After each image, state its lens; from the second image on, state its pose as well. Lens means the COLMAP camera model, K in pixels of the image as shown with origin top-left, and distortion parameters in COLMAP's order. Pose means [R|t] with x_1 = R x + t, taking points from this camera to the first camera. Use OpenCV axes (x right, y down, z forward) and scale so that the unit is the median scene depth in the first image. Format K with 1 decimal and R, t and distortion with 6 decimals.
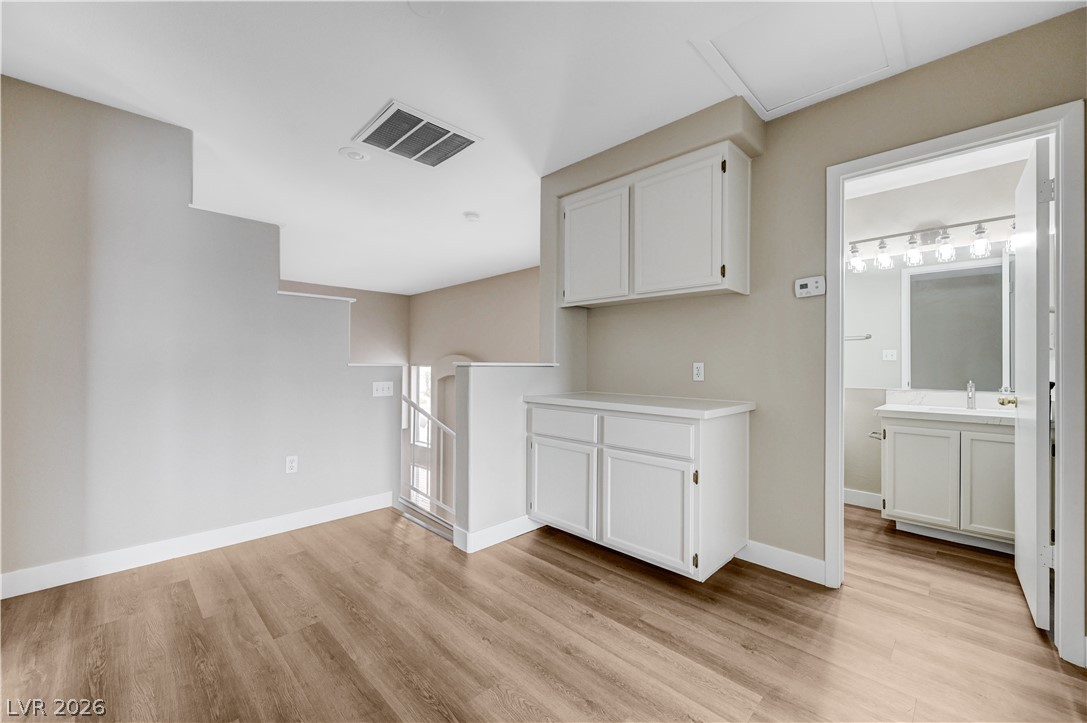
lens RADIAL K [[434.5, 0, 544.7], [0, 434.5, 361.5], [0, 0, 1]] dist [-0.001837, -0.001573]
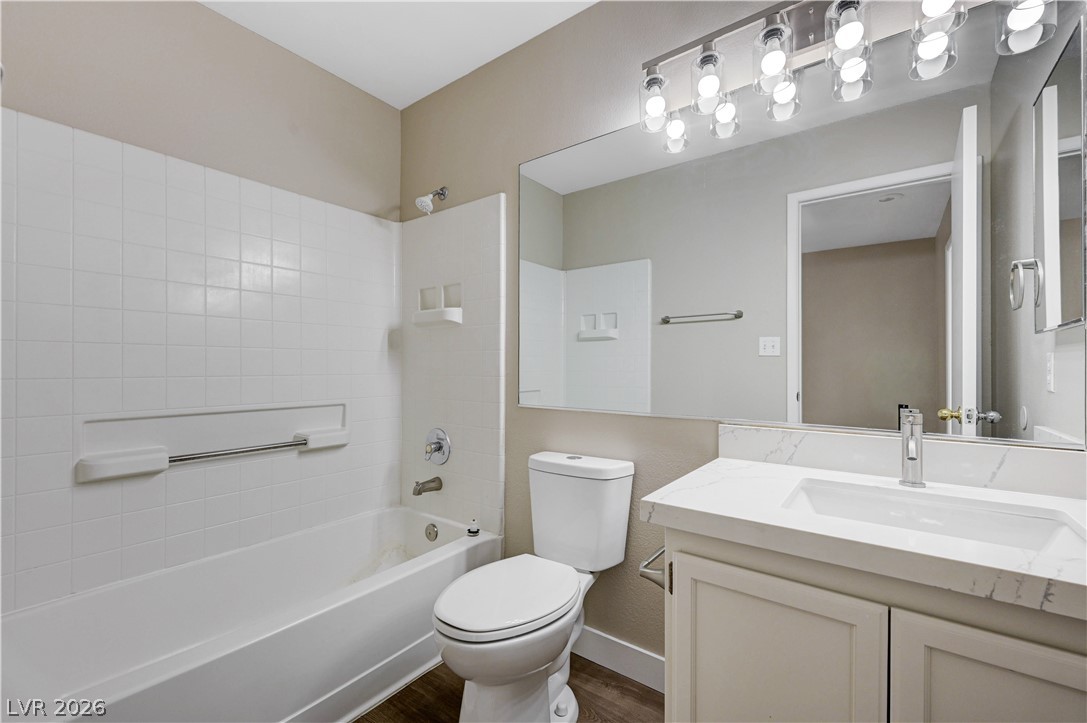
lens RADIAL K [[462.6, 0, 541.9], [0, 462.6, 364.2], [0, 0, 1]] dist [-0.002678, -0.000164]
pose [[0.990205, 0.000950, 0.139620, 0.605583], [-0.001609, 0.999988, 0.004607, 0.010176], [-0.139614, -0.004787, 0.990194, 0.640354]]
